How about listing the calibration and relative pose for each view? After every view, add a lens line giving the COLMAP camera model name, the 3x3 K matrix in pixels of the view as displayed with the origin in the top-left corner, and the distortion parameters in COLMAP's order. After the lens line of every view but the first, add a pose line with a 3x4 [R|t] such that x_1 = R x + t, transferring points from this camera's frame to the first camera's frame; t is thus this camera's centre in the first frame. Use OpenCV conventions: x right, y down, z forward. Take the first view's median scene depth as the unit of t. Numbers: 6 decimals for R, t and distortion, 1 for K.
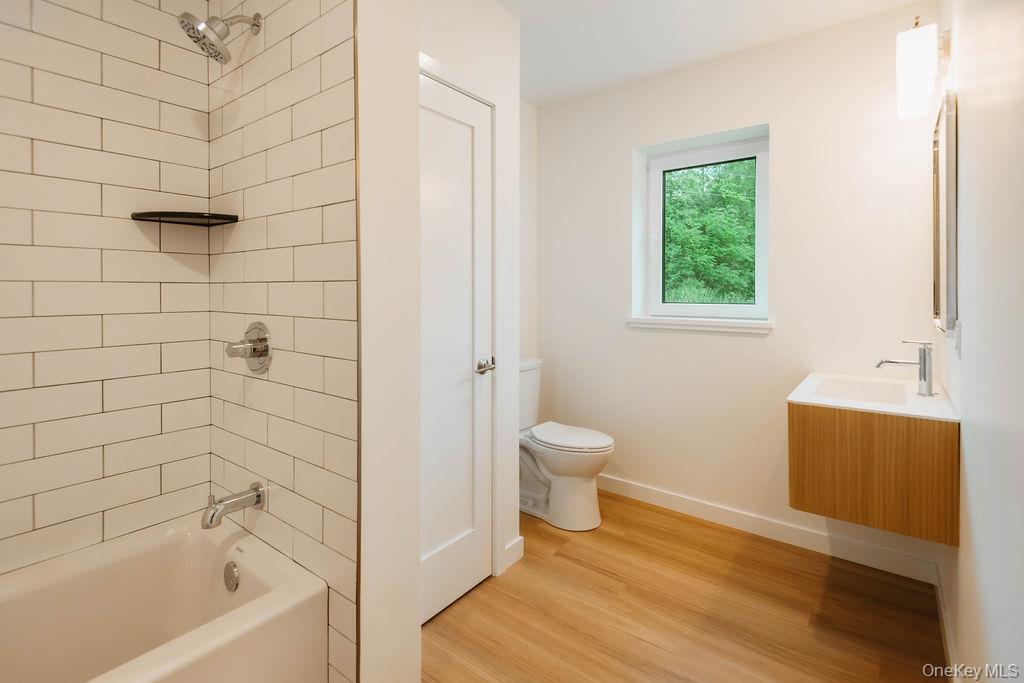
lens RADIAL K [[487.1, 0, 514.8], [0, 487.1, 290.6], [0, 0, 1]] dist [0.015253, -0.000903]
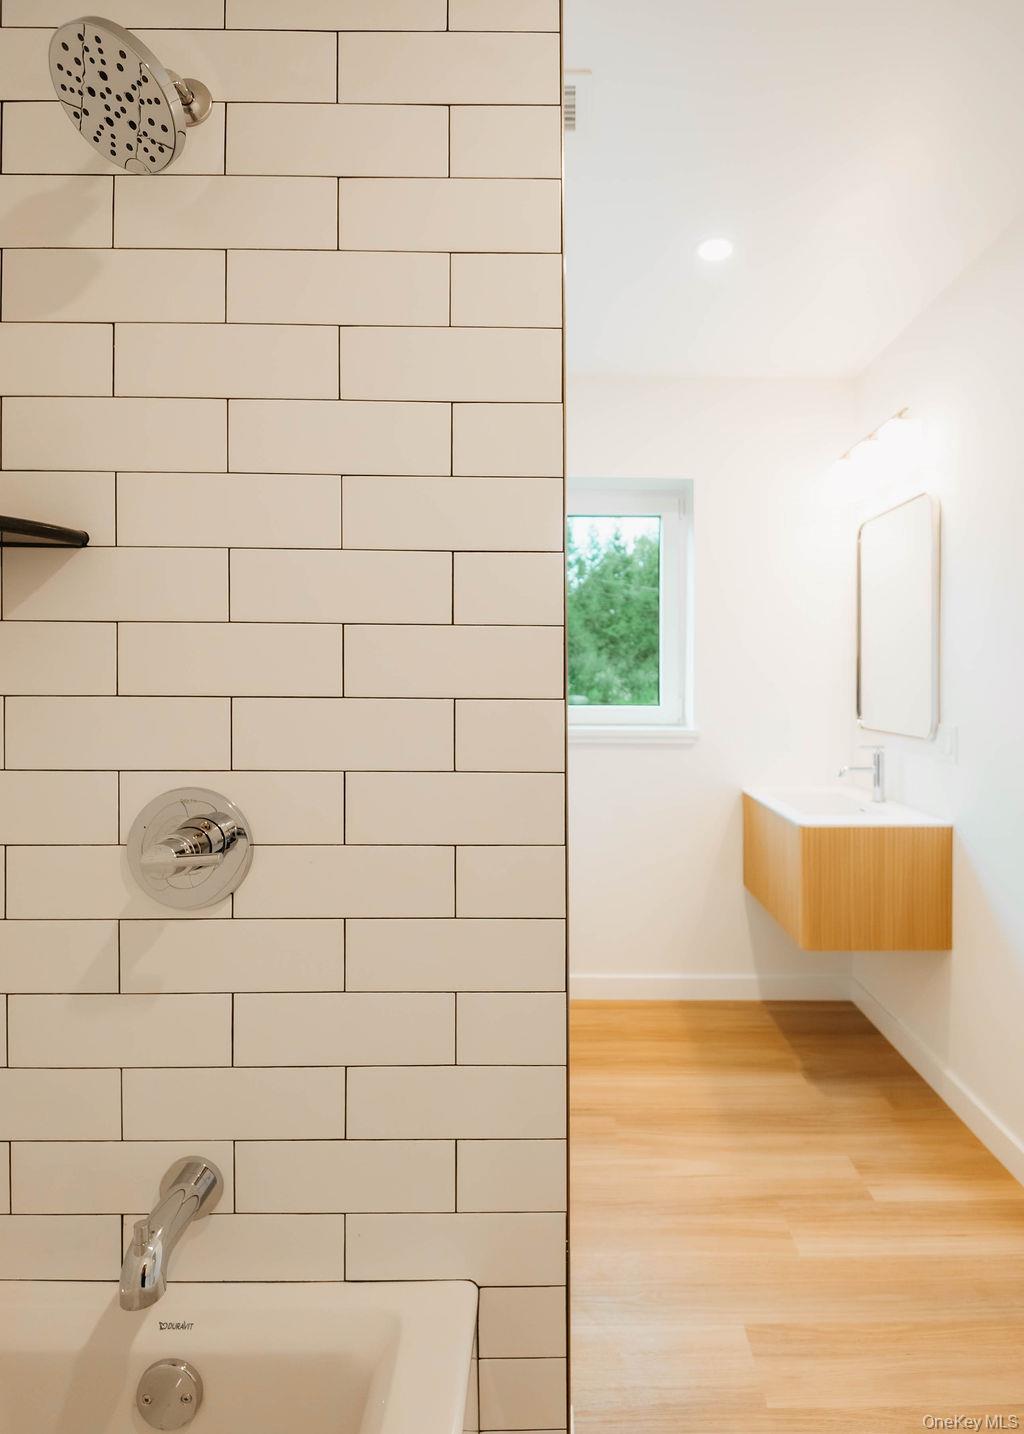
lens RADIAL K [[774.5, 0, 514.3], [0, 774.5, 668.9], [0, 0, 1]] dist [0.002561, -0.000443]
pose [[0.788966, 0.006350, 0.614404, -0.594984], [-0.005129, 0.999980, -0.003749, -0.032865], [-0.614415, -0.000194, 0.788983, 0.229281]]
